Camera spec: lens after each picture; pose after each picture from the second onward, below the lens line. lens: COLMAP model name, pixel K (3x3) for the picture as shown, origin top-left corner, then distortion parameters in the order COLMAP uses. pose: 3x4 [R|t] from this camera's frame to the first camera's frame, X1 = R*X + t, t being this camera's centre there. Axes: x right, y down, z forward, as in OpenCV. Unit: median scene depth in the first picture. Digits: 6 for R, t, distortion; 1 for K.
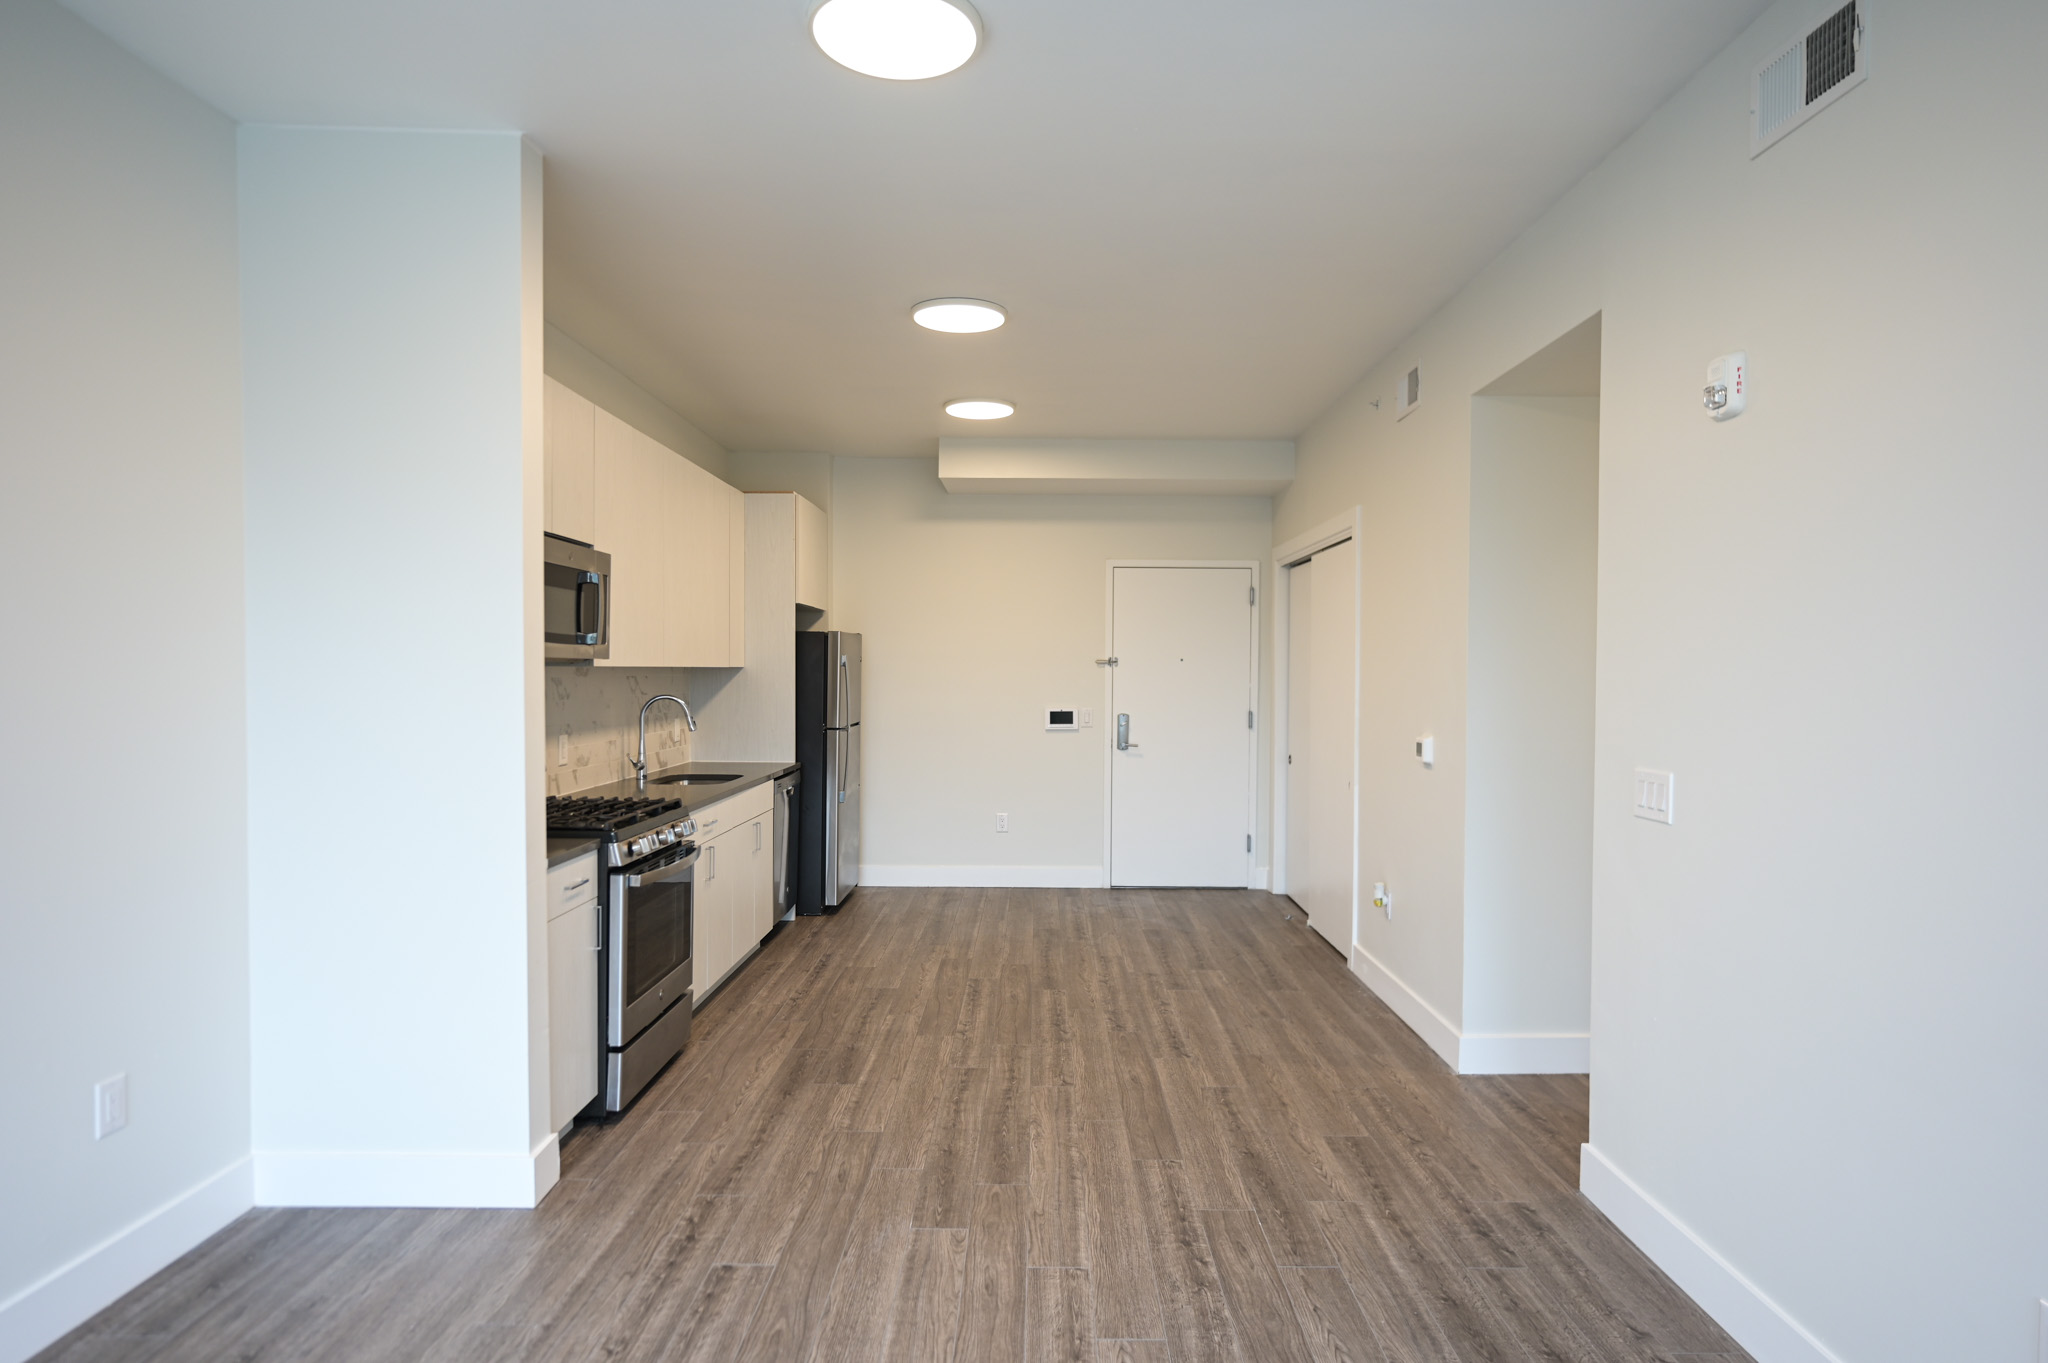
lens RADIAL K [[1152.8, 0, 1024.0], [0, 1152.8, 681.5], [0, 0, 1]] dist [-0.001490, 0.000415]
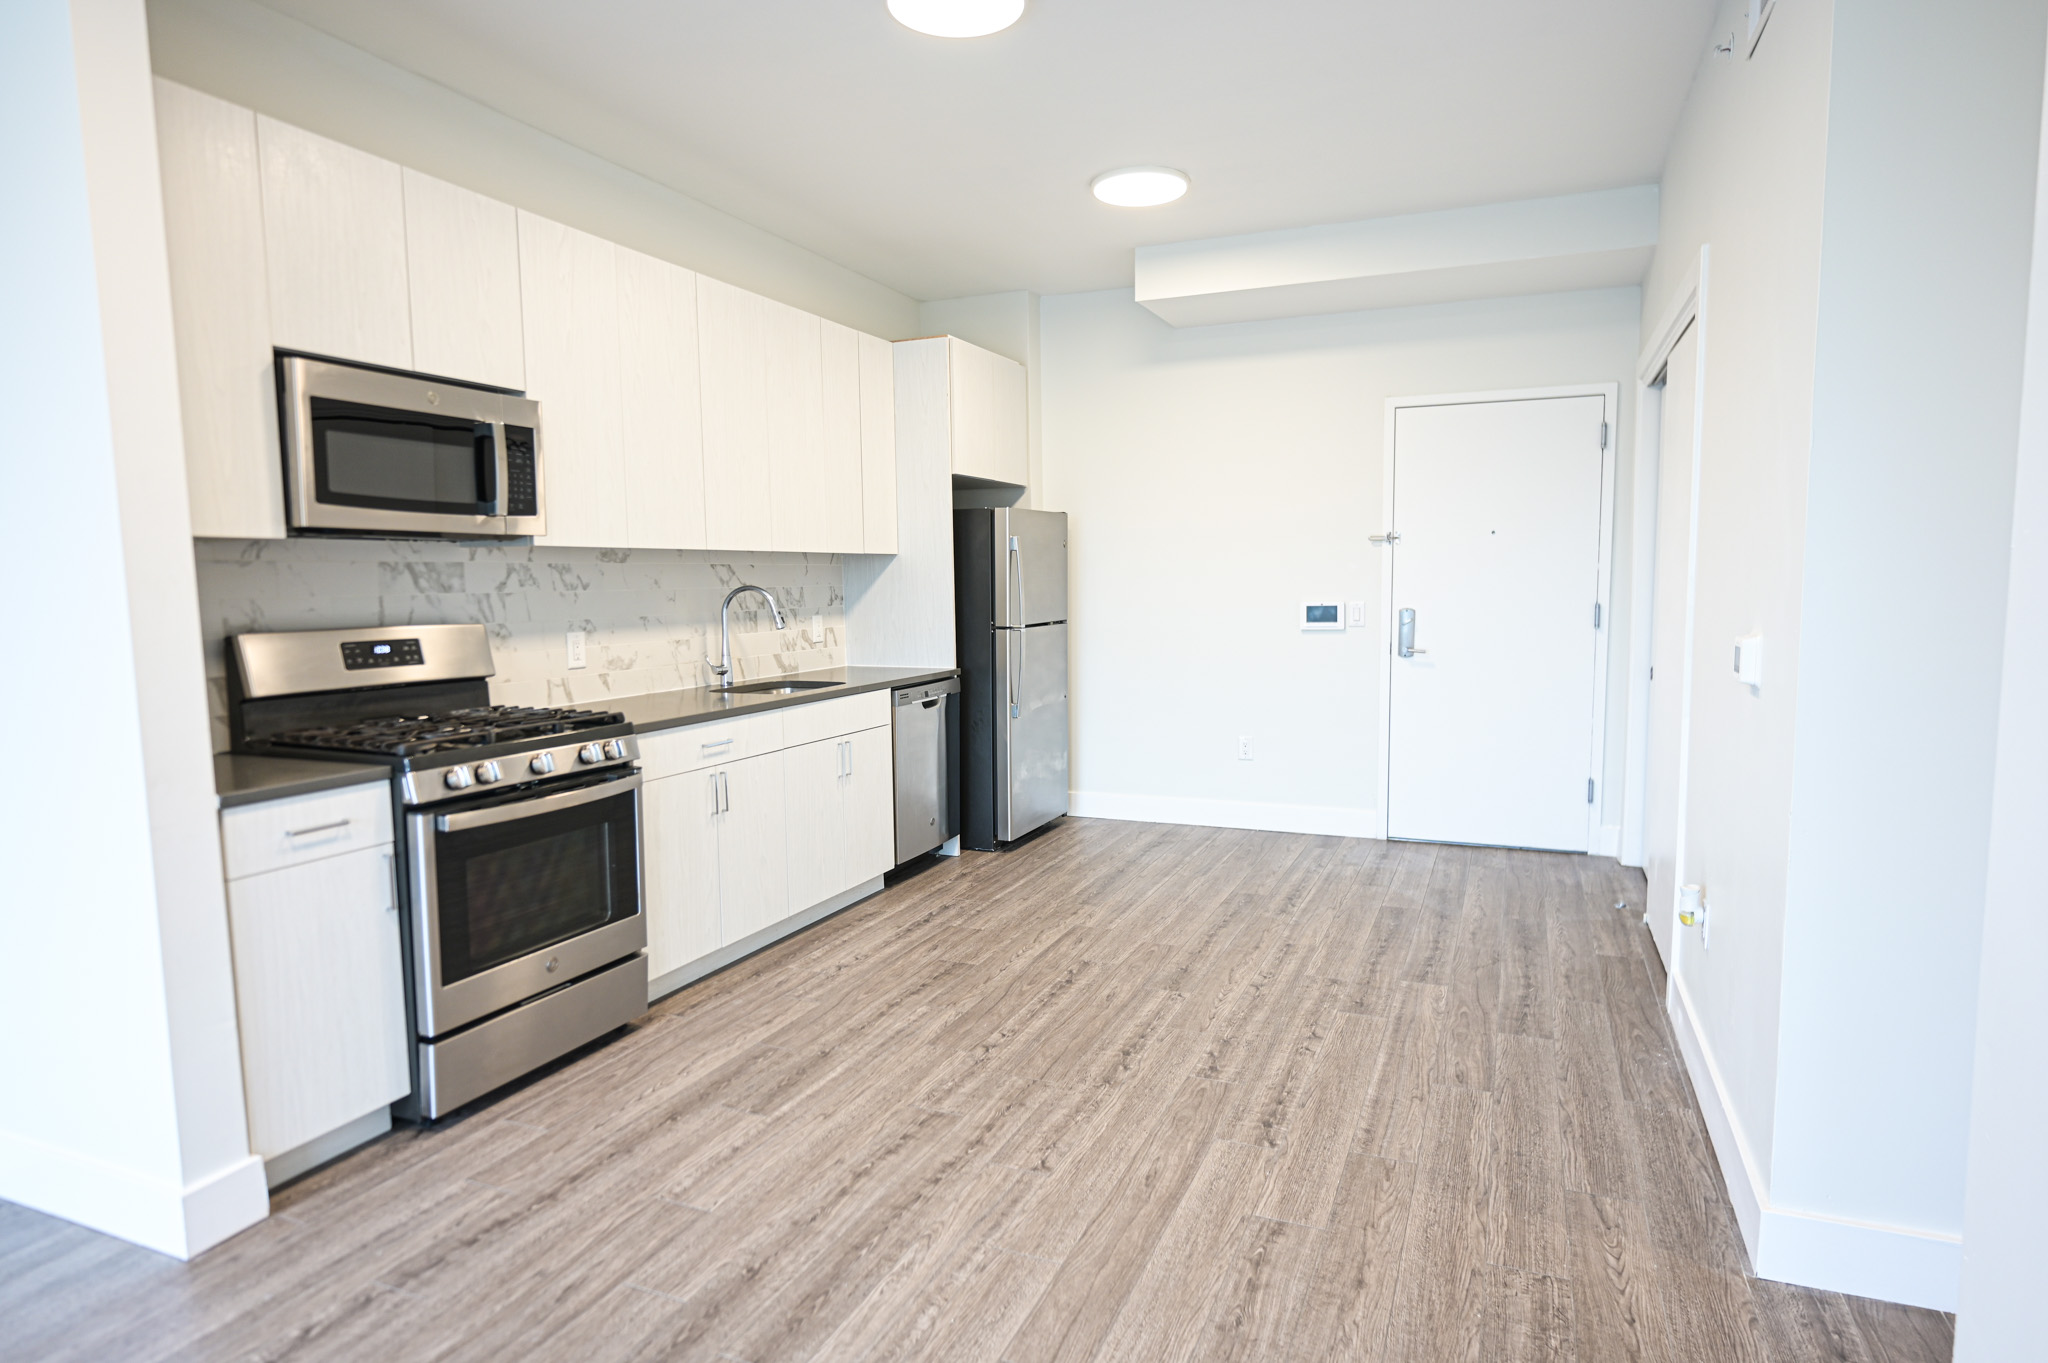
lens RADIAL K [[1152.8, 0, 1024.0], [0, 1152.8, 681.5], [0, 0, 1]] dist [-0.001490, 0.000415]
pose [[0.923529, 0.017577, -0.383125, 0.222643], [0.014014, 0.996736, 0.079510, 0.019556], [0.383272, -0.078799, 0.920268, 0.343798]]
